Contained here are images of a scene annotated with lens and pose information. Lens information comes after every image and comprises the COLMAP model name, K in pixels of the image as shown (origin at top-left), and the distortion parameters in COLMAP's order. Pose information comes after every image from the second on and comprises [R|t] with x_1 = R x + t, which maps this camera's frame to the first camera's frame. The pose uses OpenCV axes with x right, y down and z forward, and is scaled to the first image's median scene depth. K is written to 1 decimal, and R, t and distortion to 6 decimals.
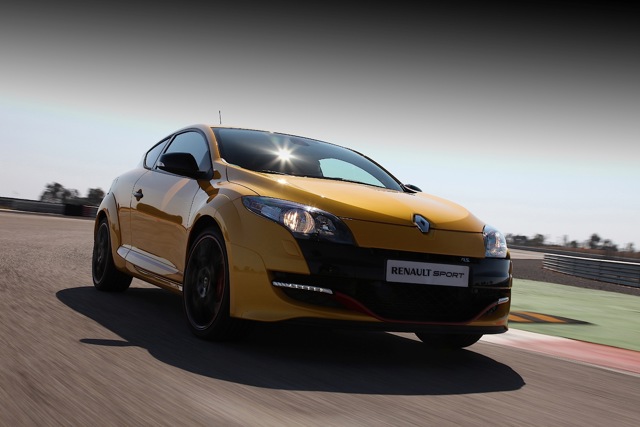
lens RADIAL K [[865.2, 0, 320.6], [0, 865.2, 212.8], [0, 0, 1]] dist [-0.179482, 0.000000]
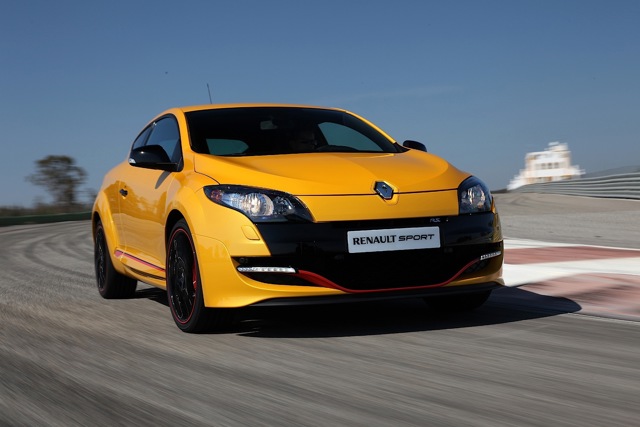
lens RADIAL K [[1123.9, 0, 320.1], [0, 1123.9, 214.4], [0, 0, 1]] dist [-0.066973, 0.000000]
pose [[0.984938, -0.132072, -0.111599, 0.189313], [0.136921, 0.989893, 0.036933, -0.017091], [0.105593, -0.051657, 0.993067, -0.286049]]
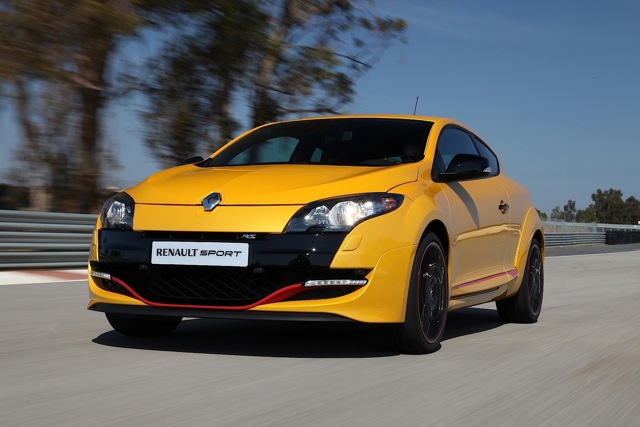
lens RADIAL K [[1087.7, 0, 319.9], [0, 1087.7, 213.7], [0, 0, 1]] dist [0.284450, 0.000000]
pose [[0.649795, -0.092230, -0.754493, 1.107924], [0.069990, 0.995654, -0.061432, 0.109597], [0.756880, -0.012889, 0.653426, 0.328142]]
